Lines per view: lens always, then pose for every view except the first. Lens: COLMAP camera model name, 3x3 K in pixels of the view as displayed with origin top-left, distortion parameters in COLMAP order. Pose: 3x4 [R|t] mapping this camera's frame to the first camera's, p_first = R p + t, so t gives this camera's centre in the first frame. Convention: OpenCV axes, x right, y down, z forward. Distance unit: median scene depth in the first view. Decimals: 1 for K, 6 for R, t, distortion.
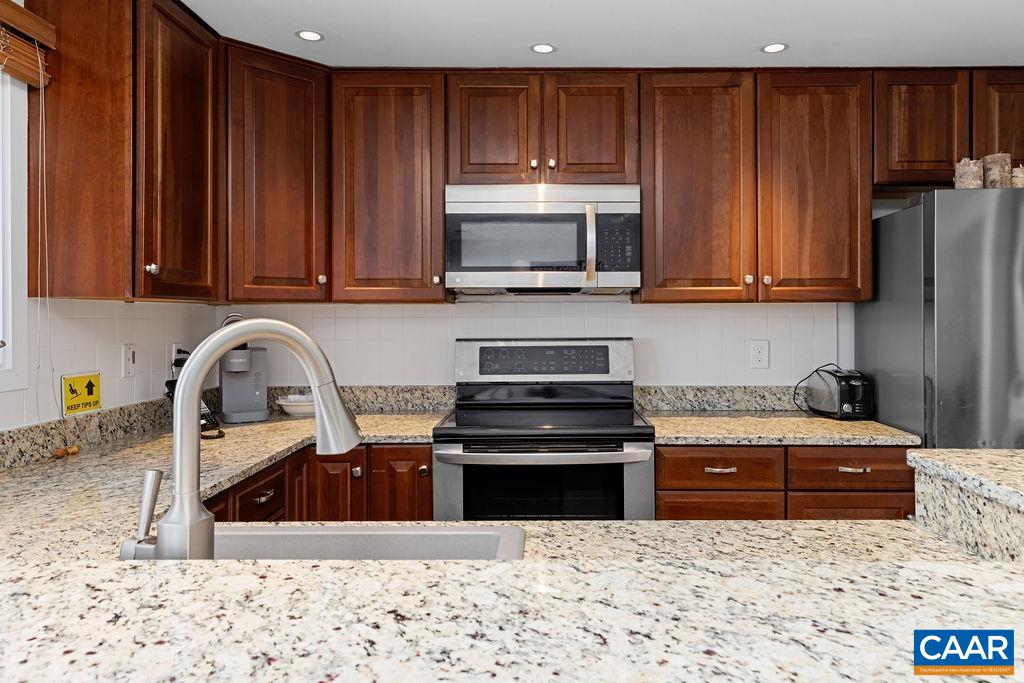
lens RADIAL K [[676.1, 0, 541.6], [0, 676.1, 321.7], [0, 0, 1]] dist [0.018563, 0.001264]
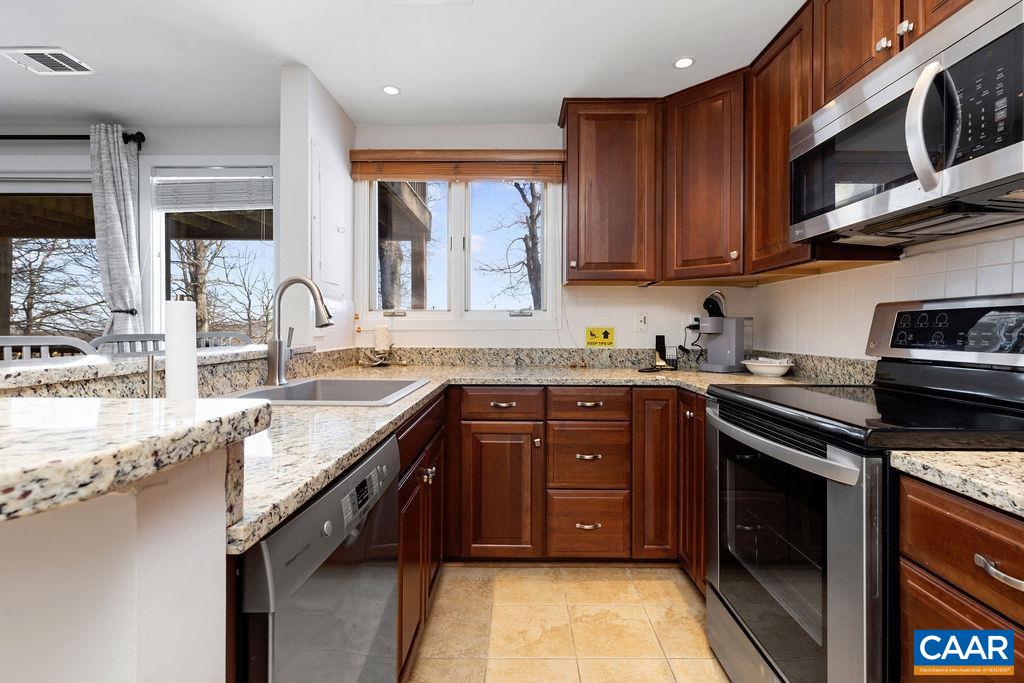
lens RADIAL K [[475.3, 0, 511.7], [0, 475.3, 330.8], [0, 0, 1]] dist [0.010176, 0.000560]
pose [[-0.013790, 0.008478, -0.999869, 0.492410], [-0.009537, 0.999917, 0.008610, 0.063356], [0.999859, 0.009654, -0.013708, 0.620644]]
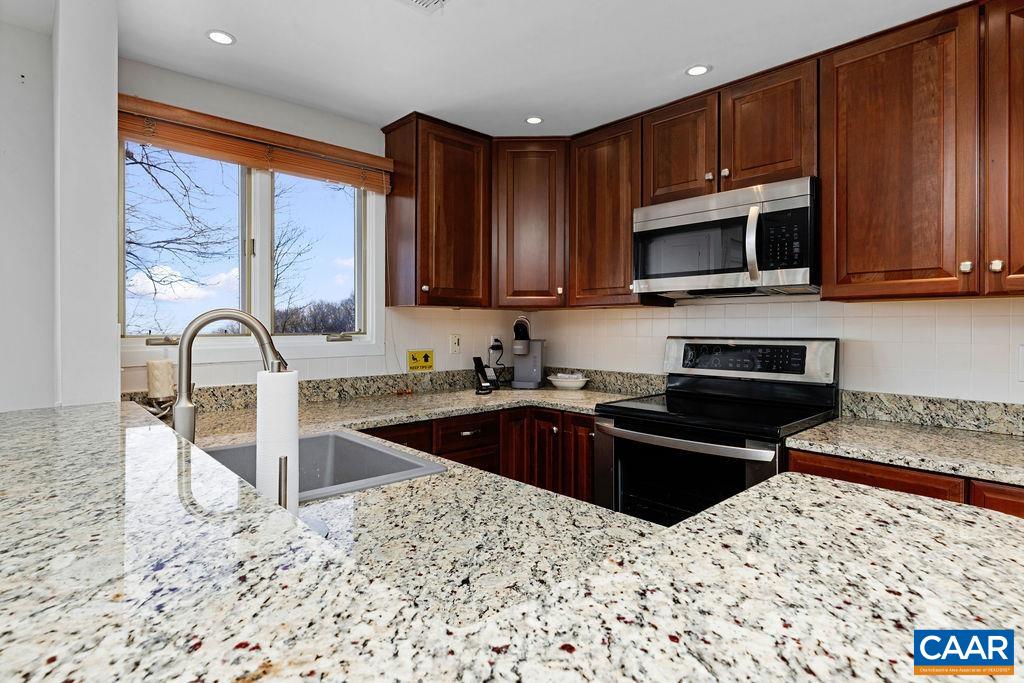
lens RADIAL K [[531.3, 0, 514.6], [0, 531.3, 331.4], [0, 0, 1]] dist [0.004330, 0.000846]
pose [[0.686945, 0.011262, -0.726622, 0.397902], [-0.008053, 0.999936, 0.007884, 0.013022], [0.726664, 0.000436, 0.686992, 0.180487]]
